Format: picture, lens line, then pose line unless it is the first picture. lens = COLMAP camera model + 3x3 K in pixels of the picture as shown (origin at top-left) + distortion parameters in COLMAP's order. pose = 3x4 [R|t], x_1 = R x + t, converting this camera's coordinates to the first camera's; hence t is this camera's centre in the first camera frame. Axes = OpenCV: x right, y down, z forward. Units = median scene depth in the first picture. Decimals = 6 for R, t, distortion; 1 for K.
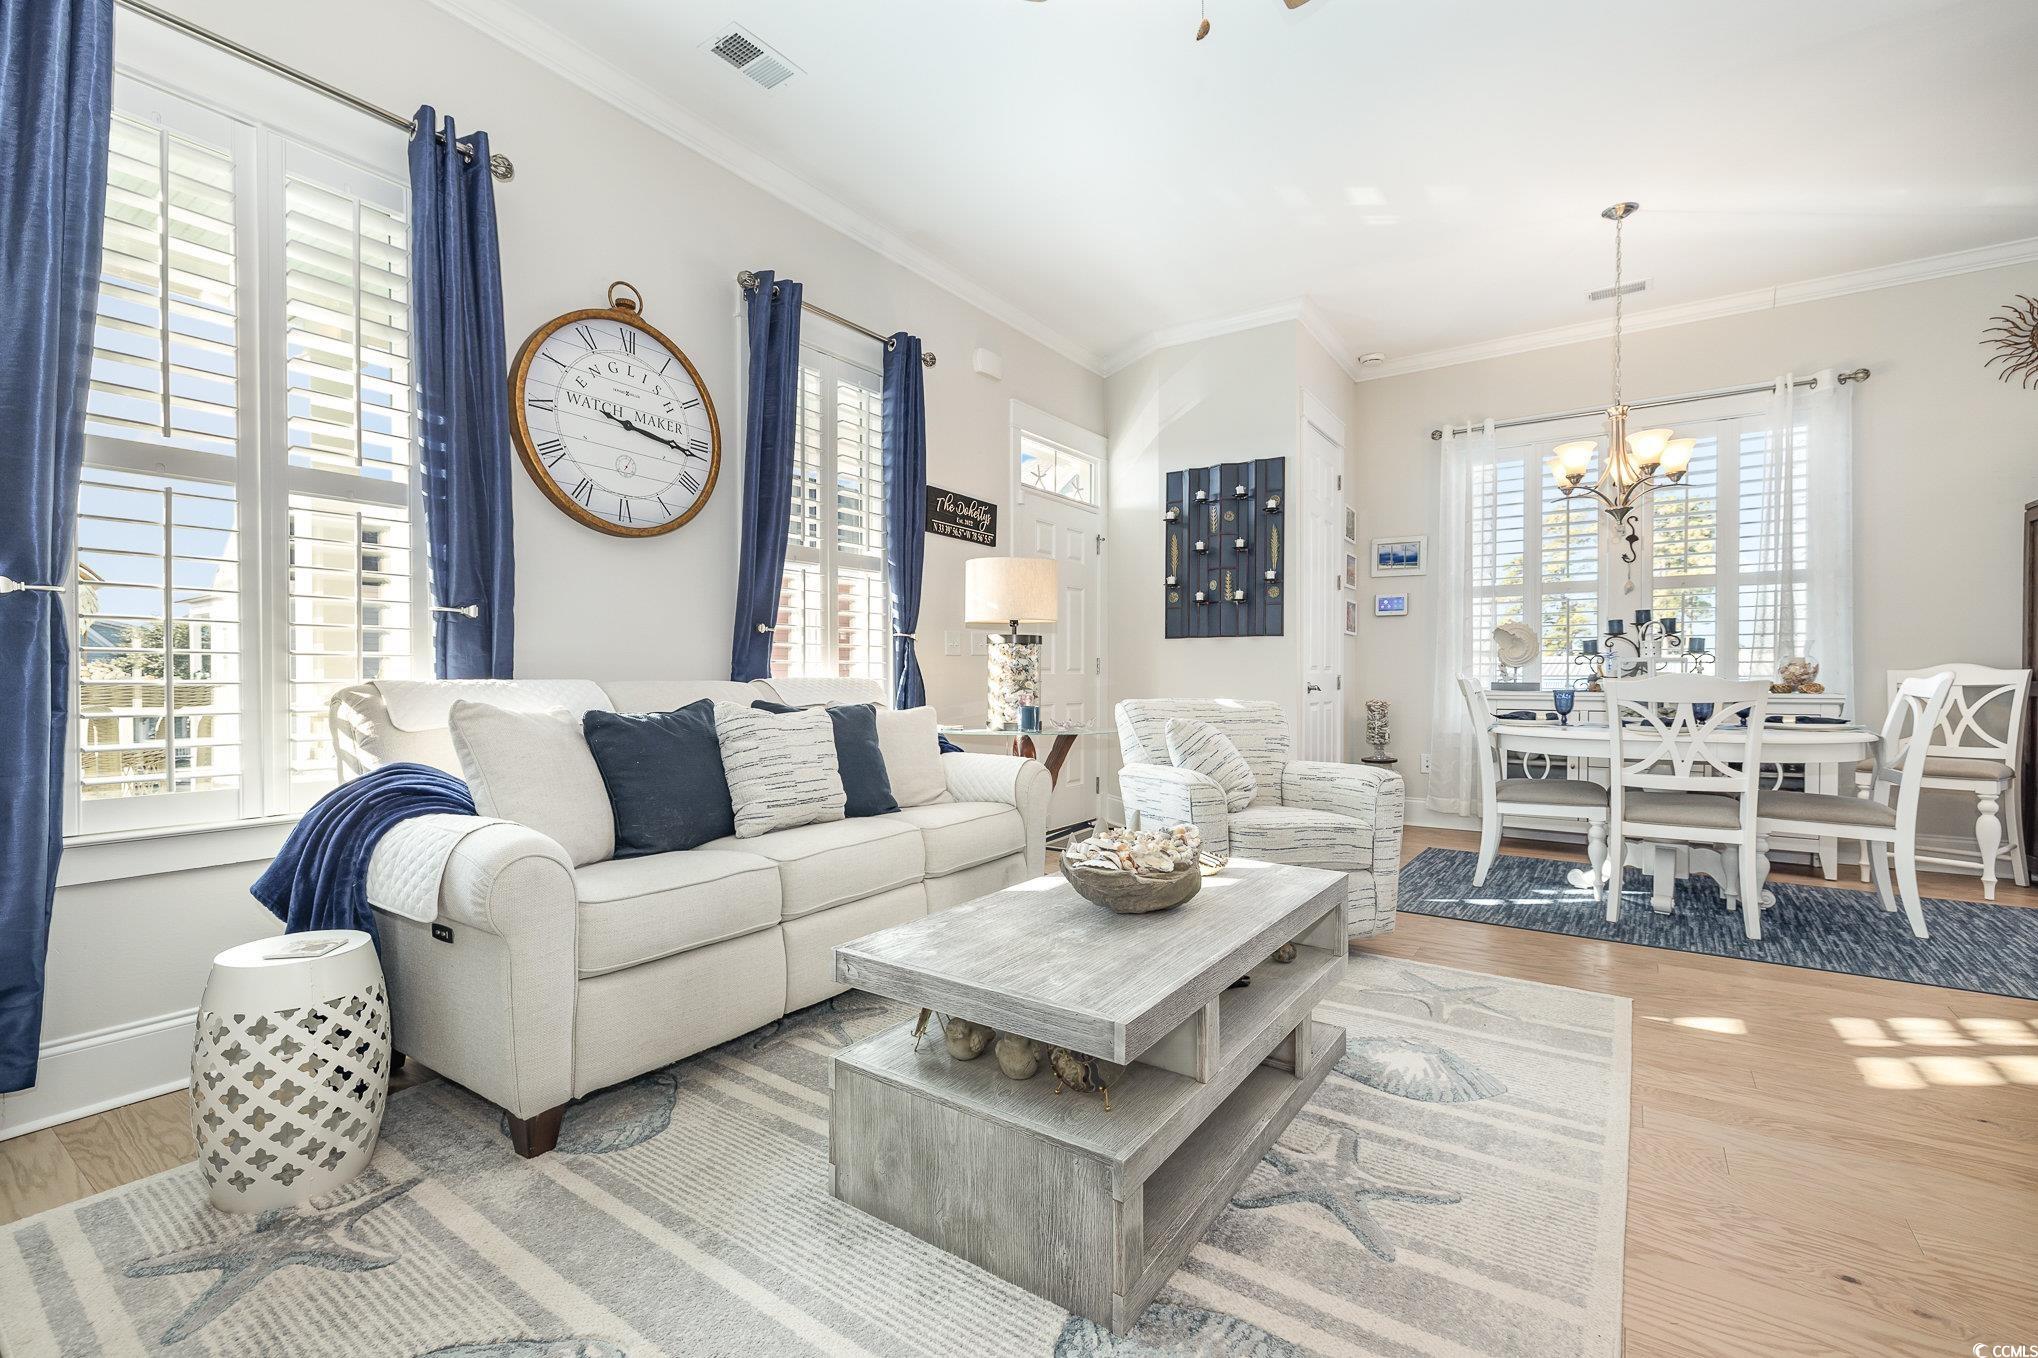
lens RADIAL K [[881.9, 0, 1018.9], [0, 881.9, 688.7], [0, 0, 1]] dist [0.006414, -0.002095]
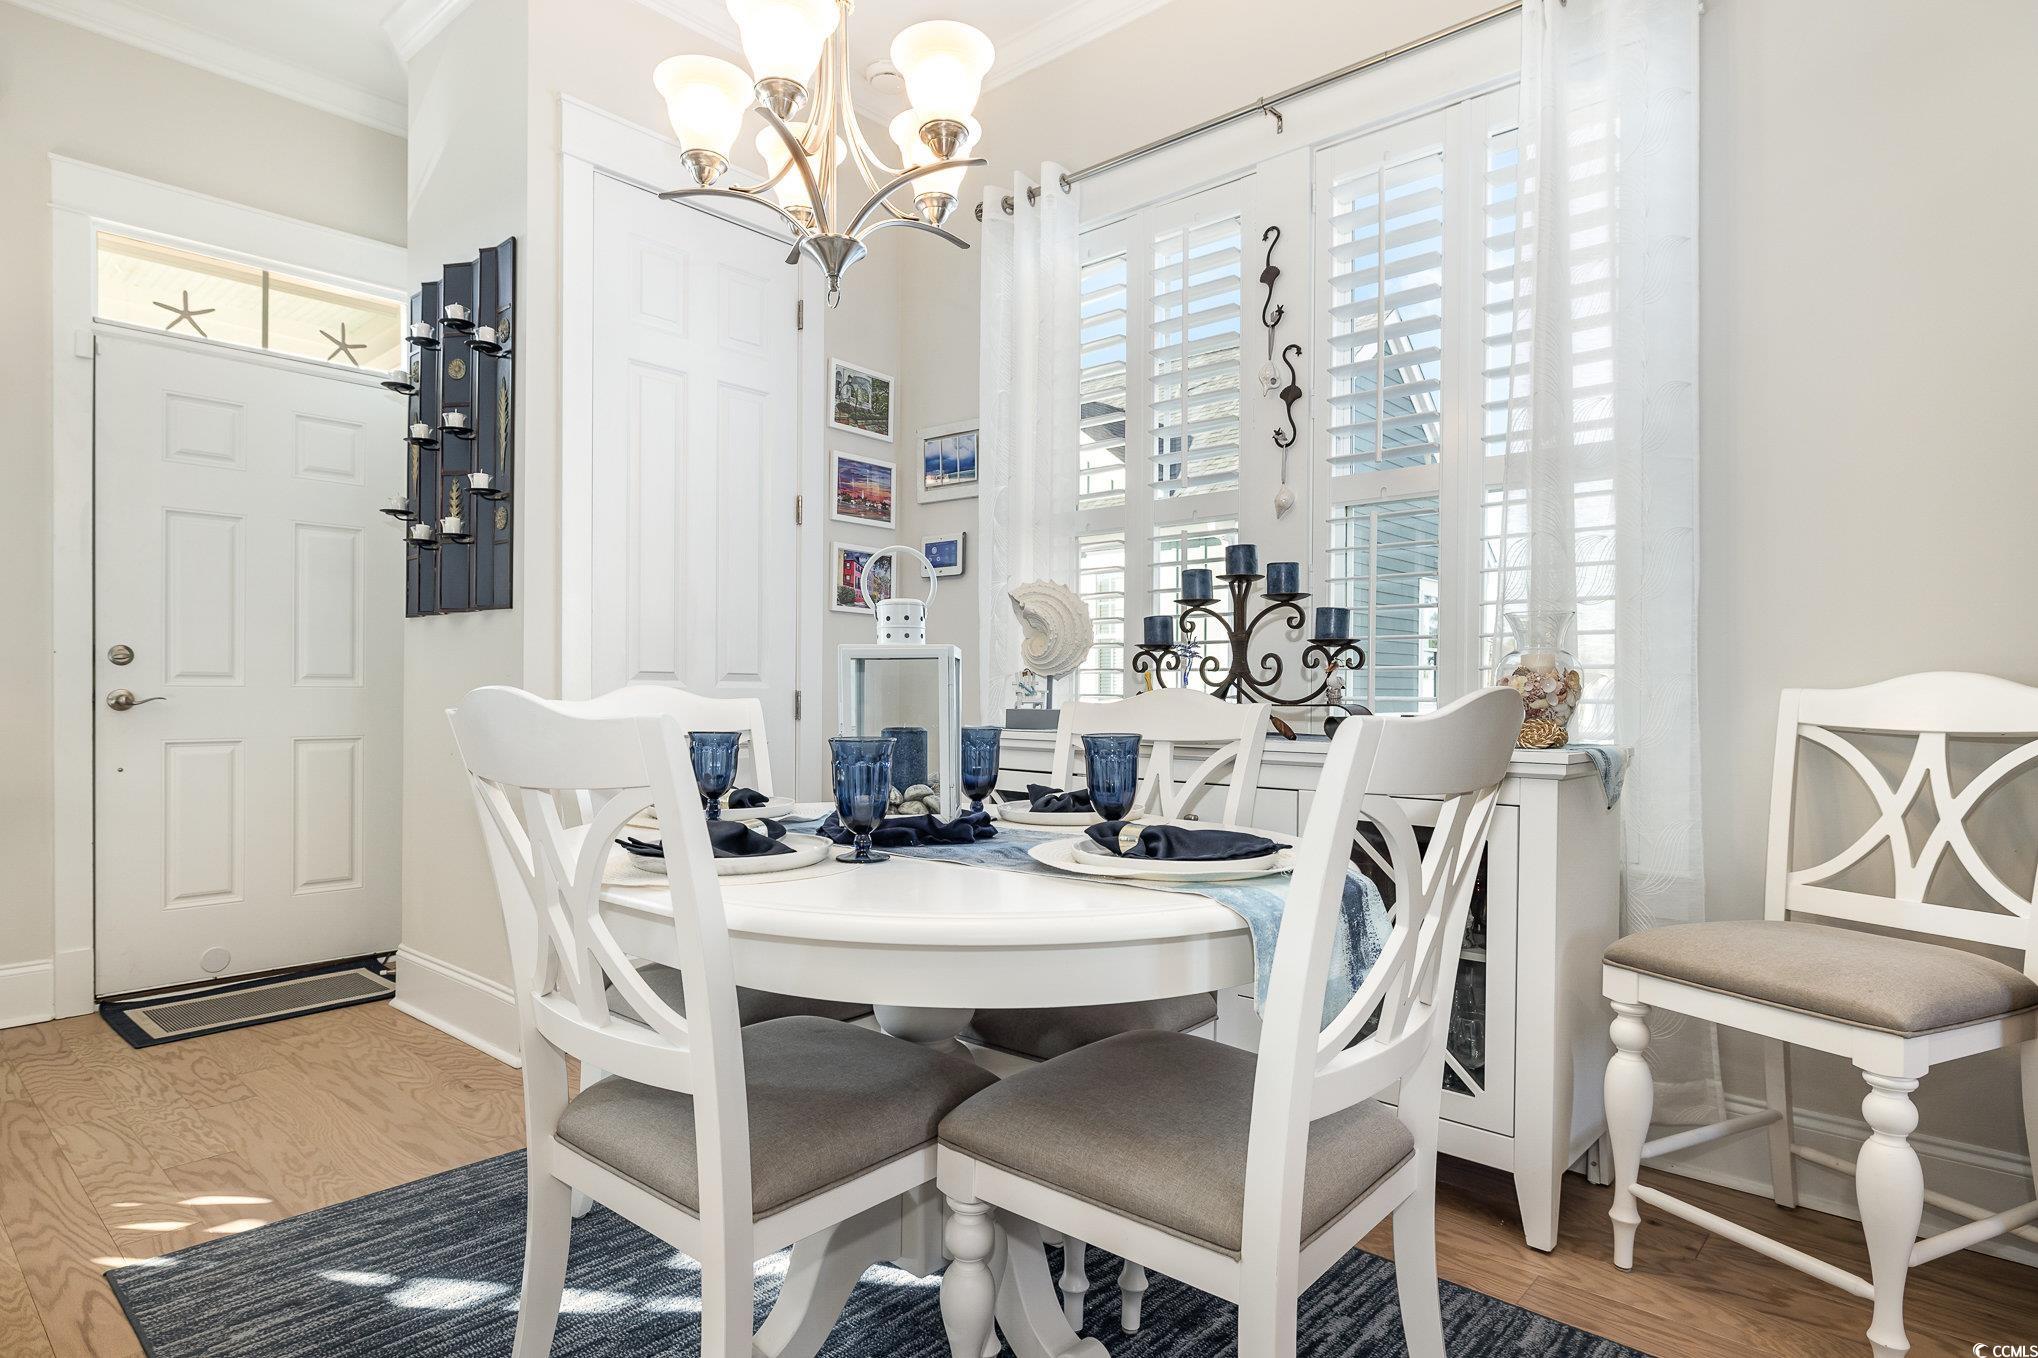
lens RADIAL K [[1105.0, 0, 1009.9], [0, 1105.0, 692.6], [0, 0, 1]] dist [-0.006521, 0.000667]
pose [[0.990688, 0.007982, -0.135918, 1.004950], [-0.009597, 0.999891, -0.011234, -0.015085], [0.135813, 0.012433, 0.990656, 0.675063]]
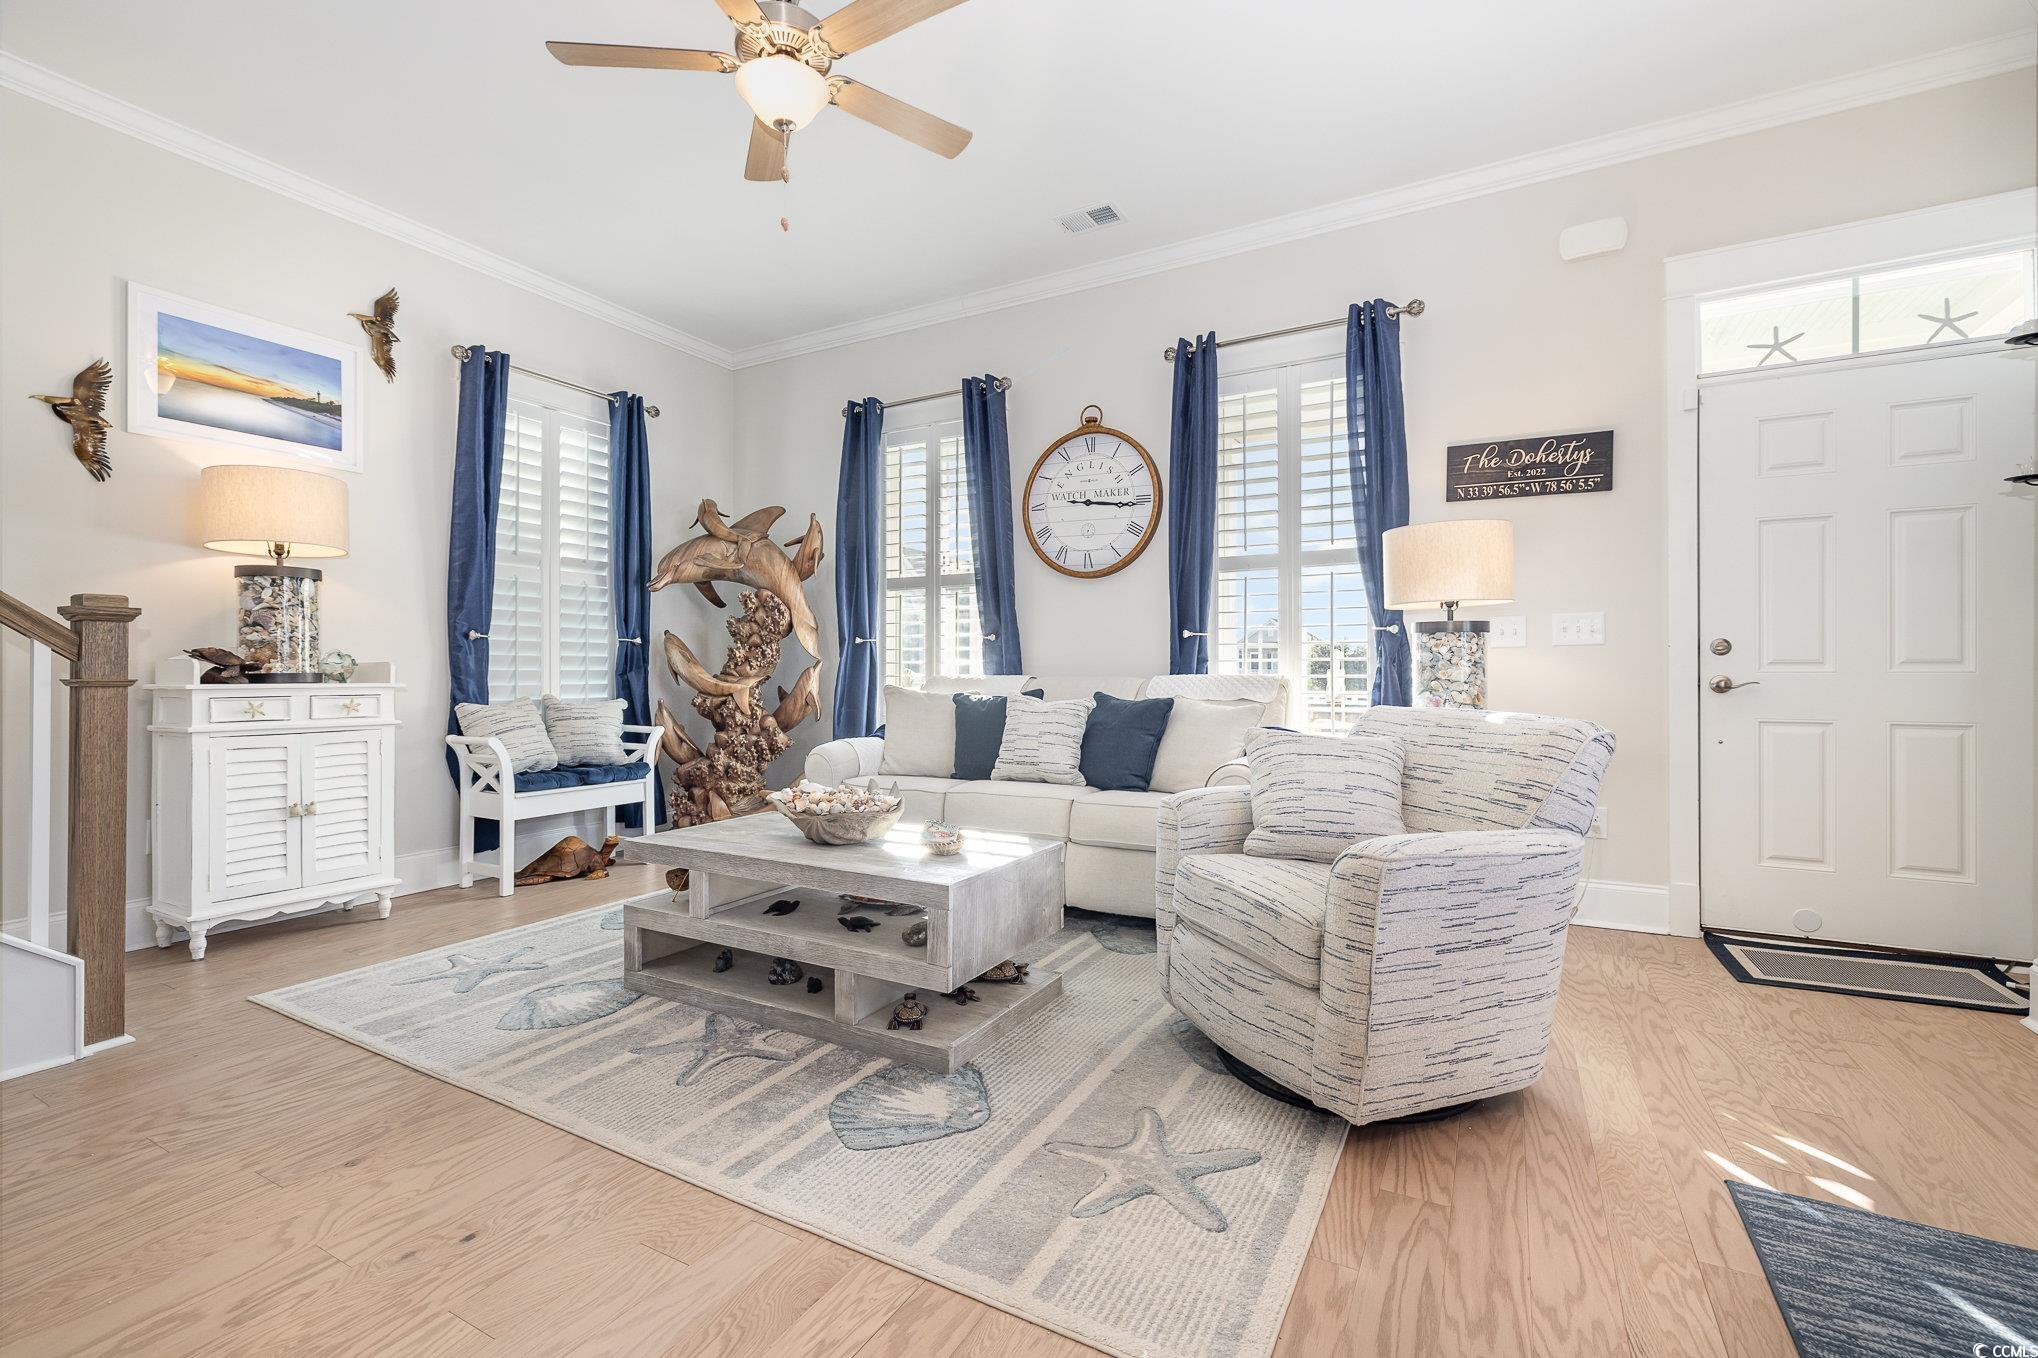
lens RADIAL K [[881.9, 0, 1031.2], [0, 881.9, 676.6], [0, 0, 1]] dist [0.006414, -0.002095]
pose [[0.105372, 0.007186, -0.994407, 0.943494], [-0.014139, 0.999884, 0.005728, -0.015113], [0.994332, 0.013456, 0.105461, 0.707256]]
